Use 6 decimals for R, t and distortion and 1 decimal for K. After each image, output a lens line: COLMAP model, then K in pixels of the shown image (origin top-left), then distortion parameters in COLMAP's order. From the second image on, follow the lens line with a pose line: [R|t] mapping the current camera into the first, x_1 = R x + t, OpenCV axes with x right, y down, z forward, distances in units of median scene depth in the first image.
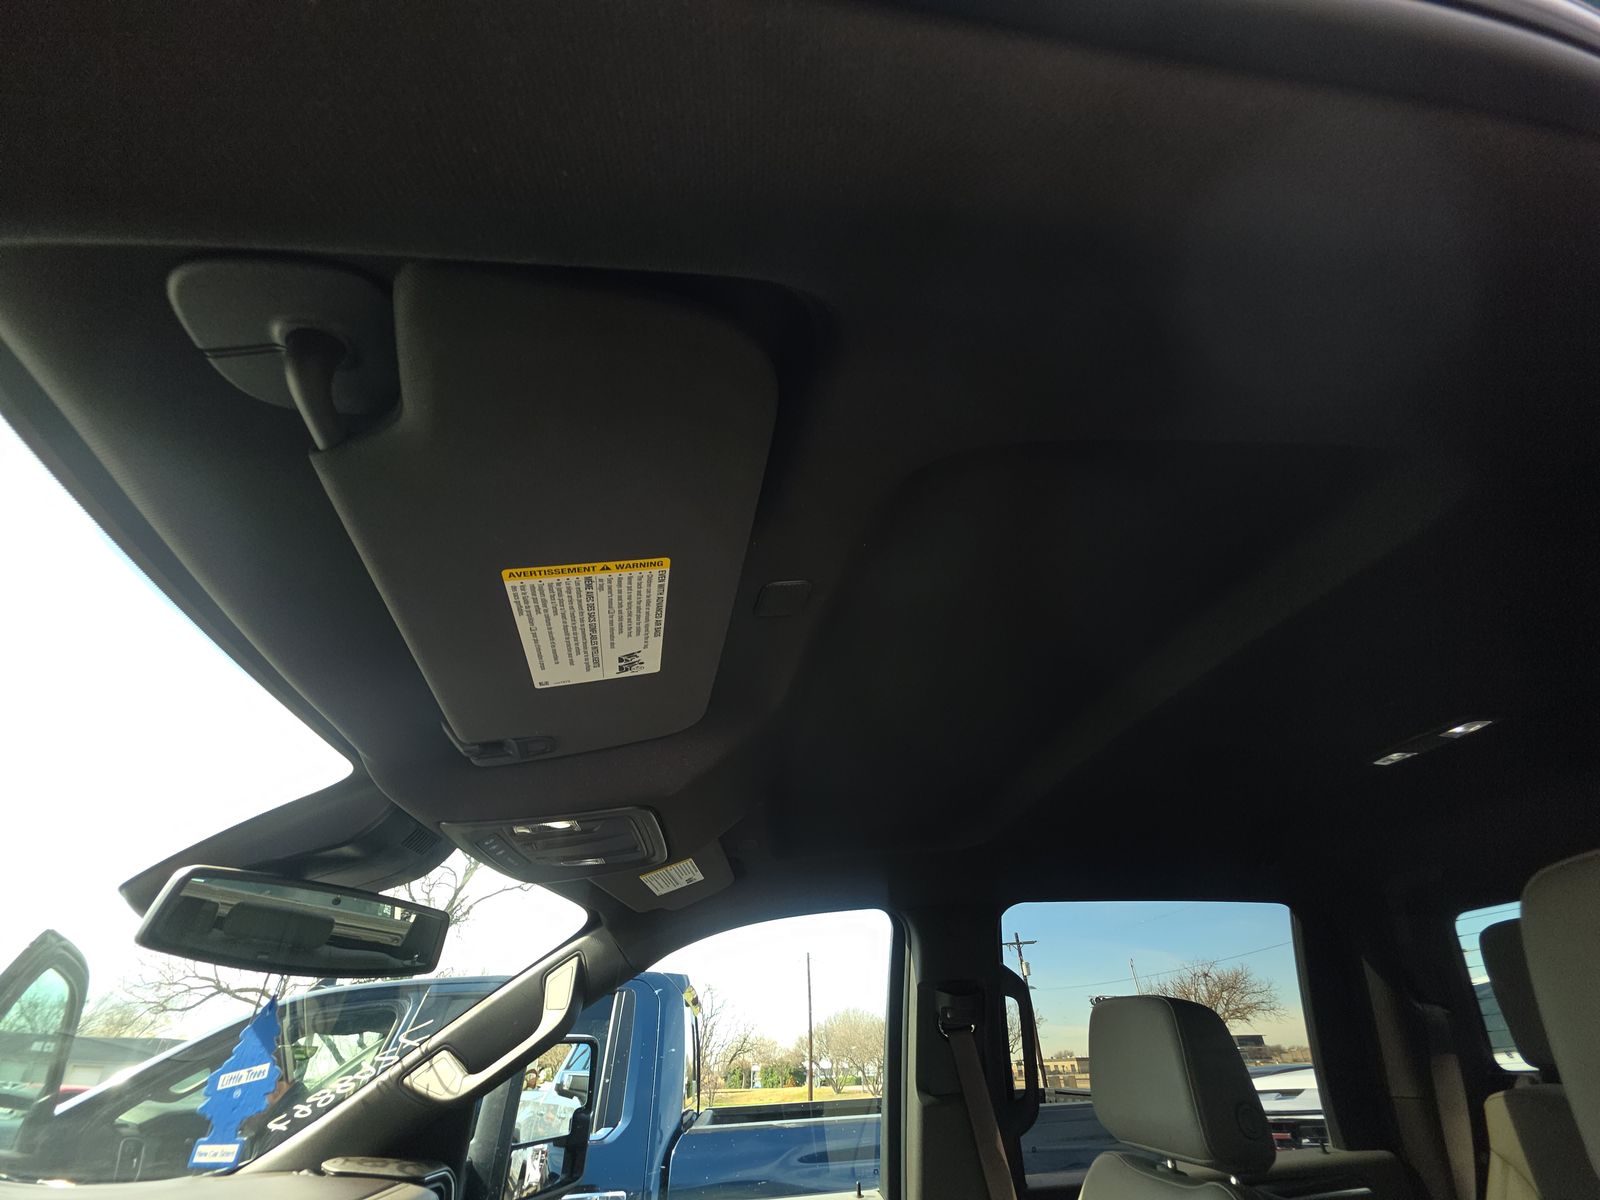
lens RADIAL K [[640.9, 0, 809.0], [0, 640.9, 604.0], [0, 0, 1]] dist [-0.000166, -0.000103]
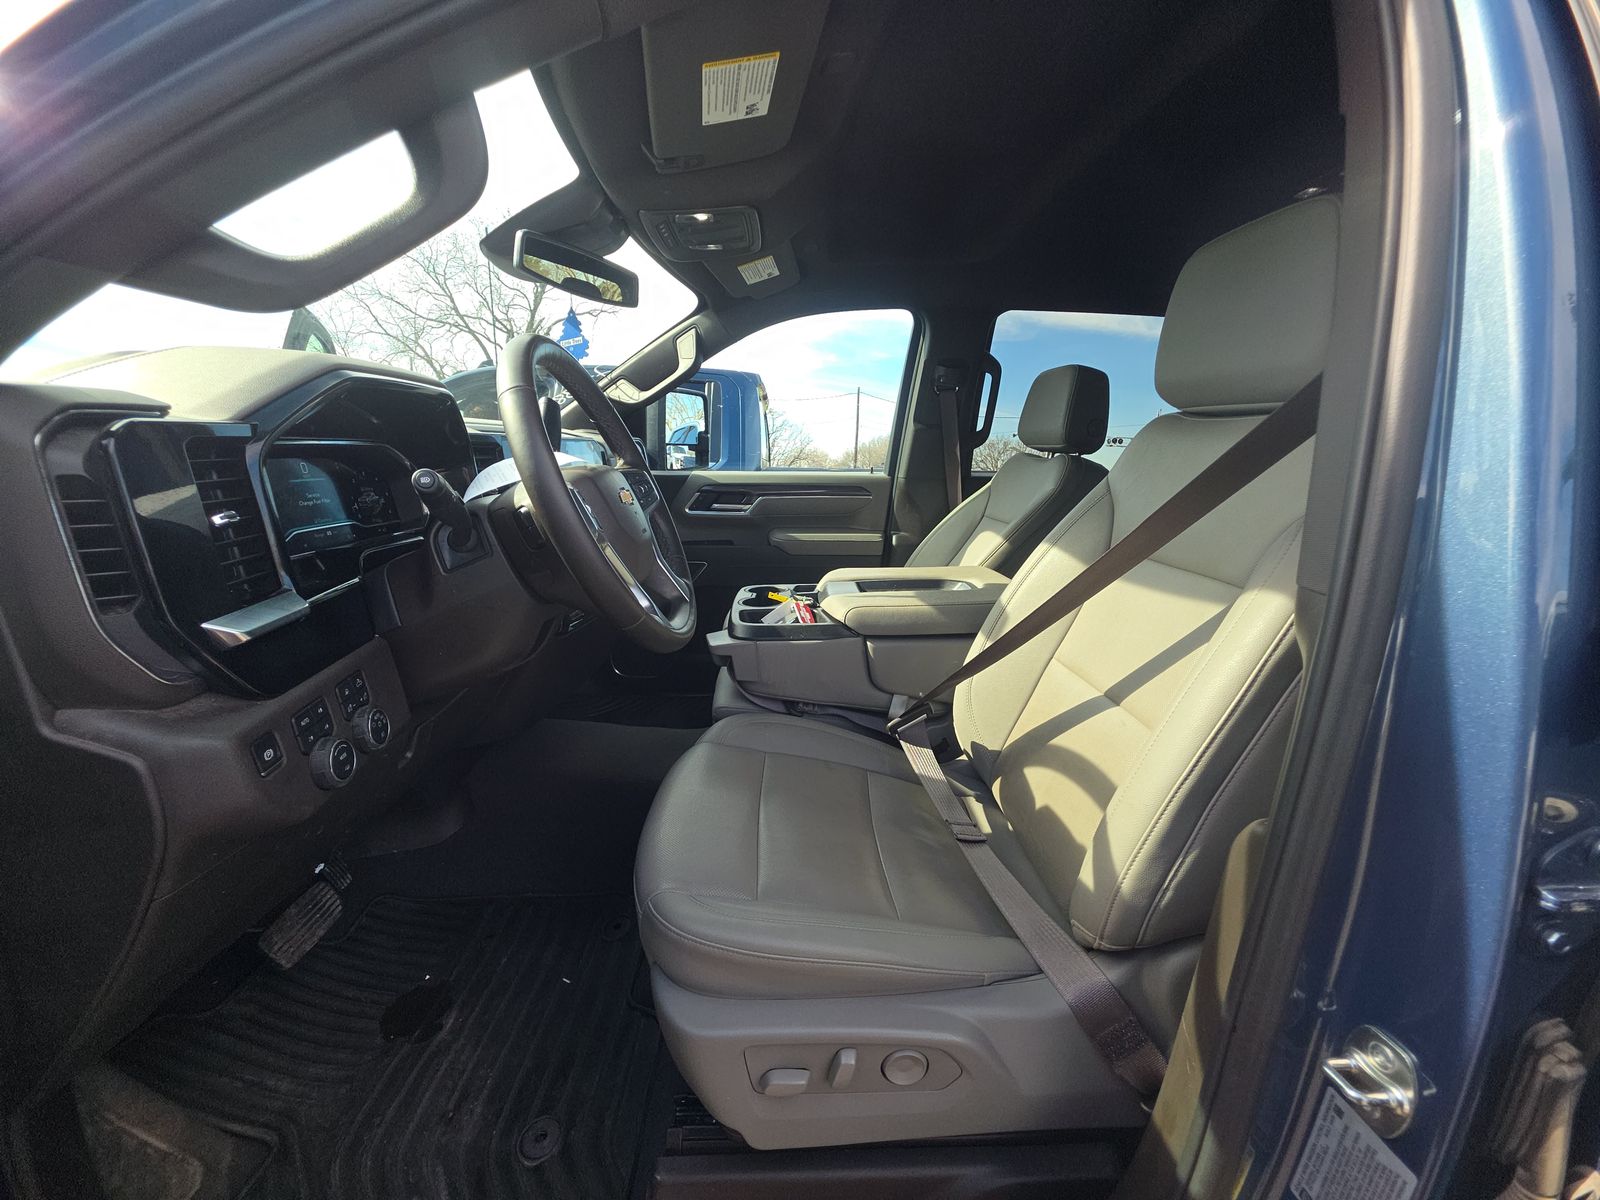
lens RADIAL K [[640.9, 0, 809.0], [0, 640.9, 604.0], [0, 0, 1]] dist [-0.000166, -0.000103]
pose [[0.995609, 0.076187, -0.054398, 0.033995], [-0.012112, 0.681036, 0.732150, -0.114139], [0.092828, -0.728276, 0.678968, -0.493398]]
